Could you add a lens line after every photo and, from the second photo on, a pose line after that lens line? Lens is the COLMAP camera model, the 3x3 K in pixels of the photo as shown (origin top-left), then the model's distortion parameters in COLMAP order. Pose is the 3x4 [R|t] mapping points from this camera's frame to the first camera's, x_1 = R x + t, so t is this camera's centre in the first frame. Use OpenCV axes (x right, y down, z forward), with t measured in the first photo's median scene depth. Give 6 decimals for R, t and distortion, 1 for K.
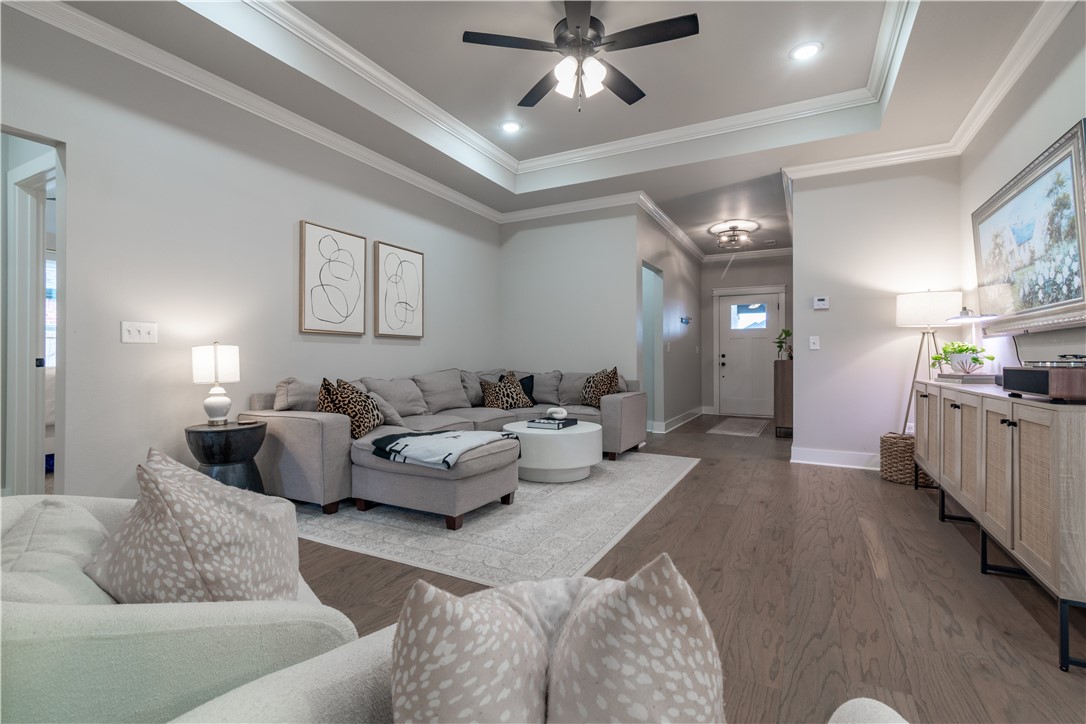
lens RADIAL K [[485.2, 0, 551.7], [0, 485.2, 361.5], [0, 0, 1]] dist [0.000836, 0.000117]
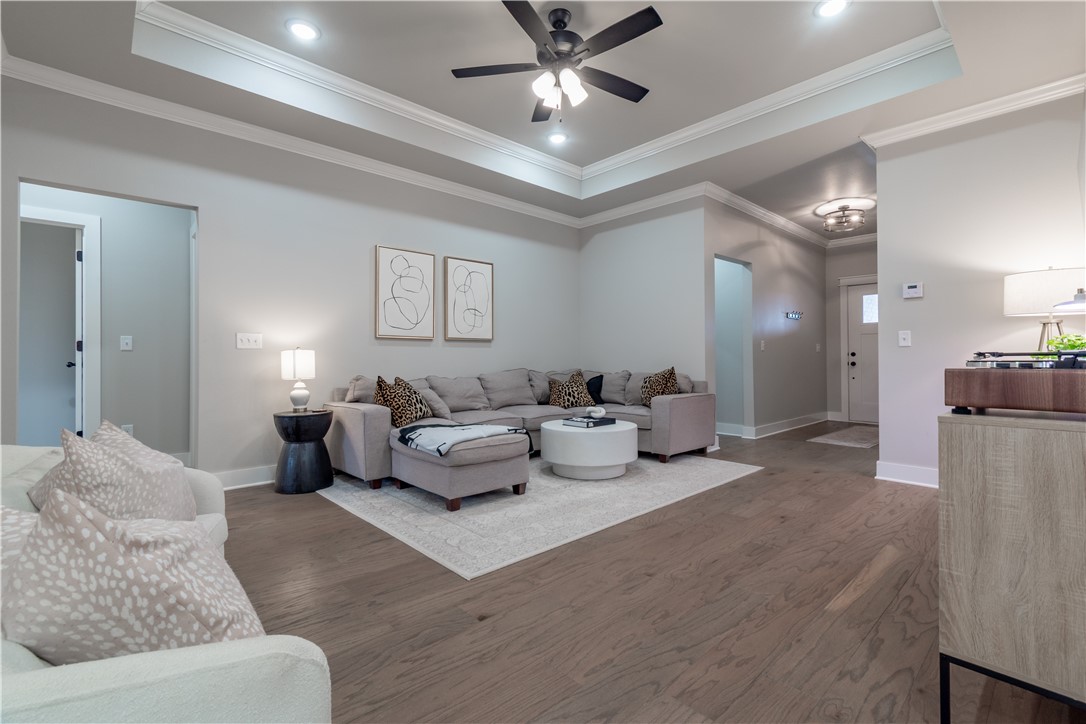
lens RADIAL K [[483.3, 0, 549.6], [0, 483.3, 360.3], [0, 0, 1]] dist [0.000258, 0.000207]
pose [[0.944569, -0.003778, -0.328290, 0.363957], [0.003128, 0.999992, -0.002508, -0.000509], [0.328297, 0.001342, 0.944573, 0.010933]]
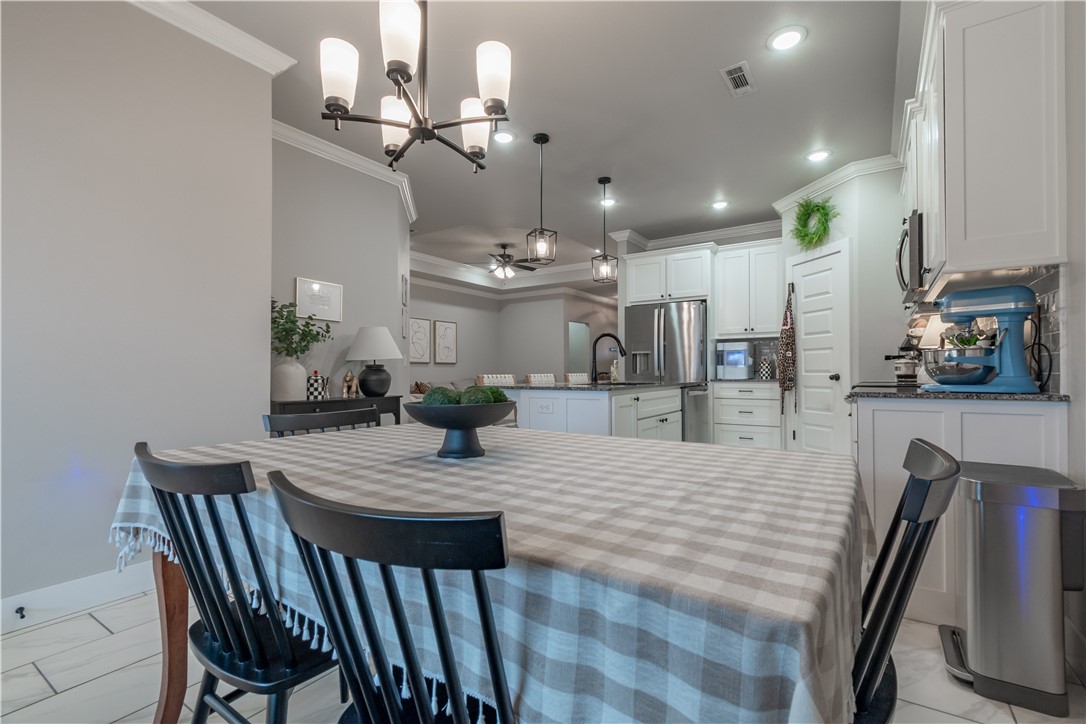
lens RADIAL K [[481.7, 0, 548.1], [0, 481.7, 365.3], [0, 0, 1]] dist [-0.001059, -0.000037]
pose [[0.993767, -0.008483, -0.111156, 0.597965], [0.006532, 0.999818, -0.017908, -0.000795], [0.111288, 0.017071, 0.993642, -1.702904]]
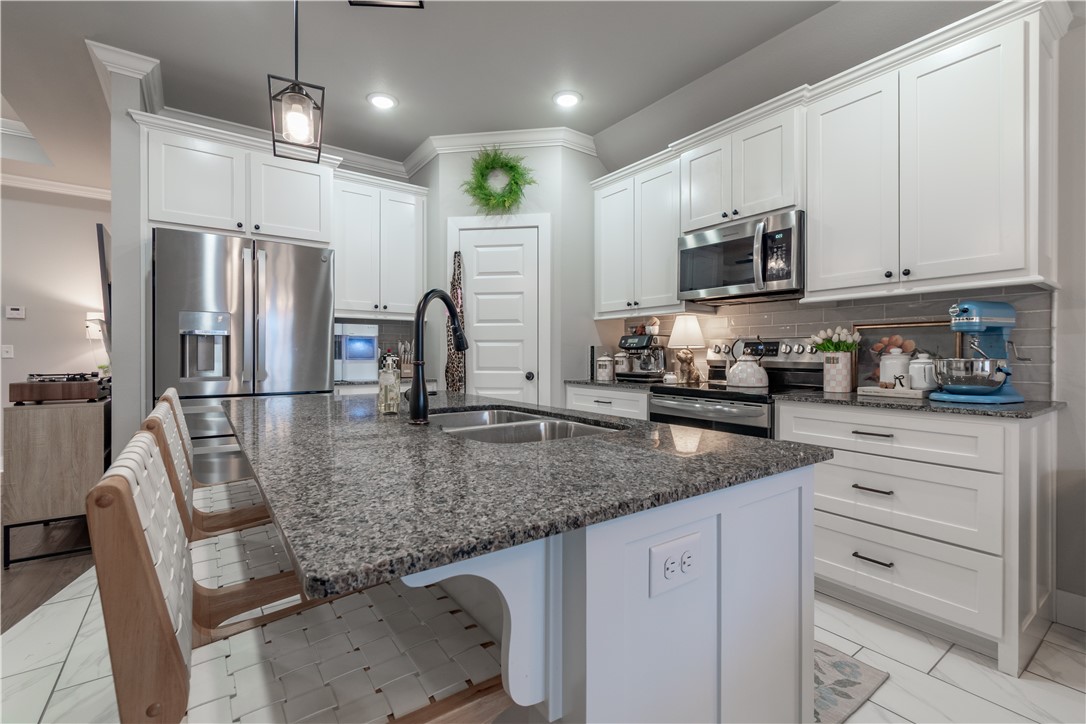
lens RADIAL K [[483.9, 0, 543.2], [0, 483.9, 353.8], [0, 0, 1]] dist [-0.003657, -0.000288]
pose [[0.444476, -0.002128, 0.895788, 0.210086], [0.004563, 0.999990, 0.000111, -0.041992], [-0.895779, 0.004038, 0.444481, -0.707317]]
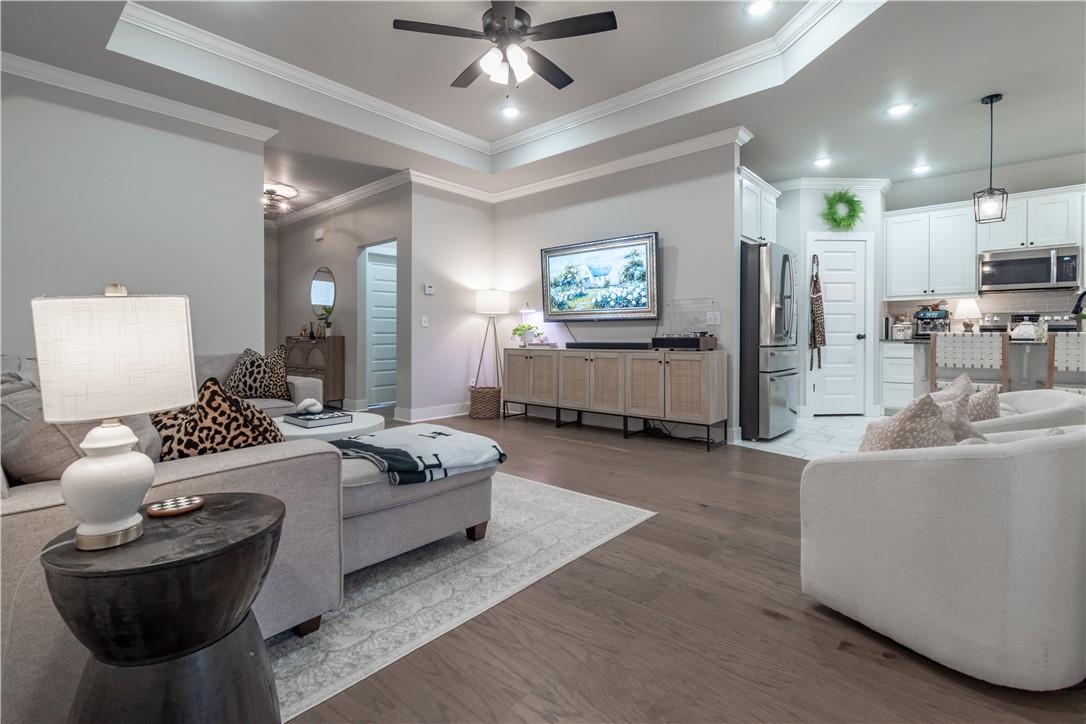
lens RADIAL K [[501.4, 0, 534.8], [0, 501.4, 338.3], [0, 0, 1]] dist [-0.002022, -0.000260]
pose [[0.247179, -0.010043, 0.968918, -0.958961], [0.008105, 0.999933, 0.008296, -0.005473], [-0.968936, 0.005802, 0.247244, 0.654642]]
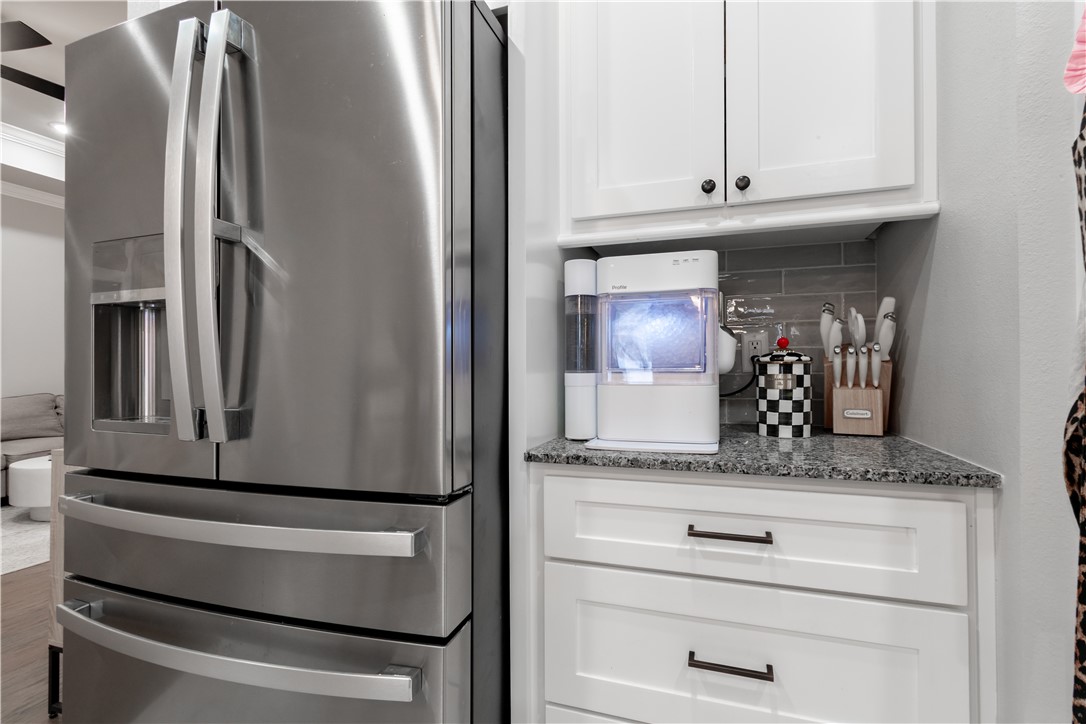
lens RADIAL K [[485.2, 0, 551.7], [0, 485.2, 361.5], [0, 0, 1]] dist [0.000836, 0.000117]
pose [[0.986514, -0.009403, 0.163409, 0.984986], [0.011984, 0.999818, -0.014821, -0.033493], [-0.163240, 0.016579, 0.986447, -0.080432]]
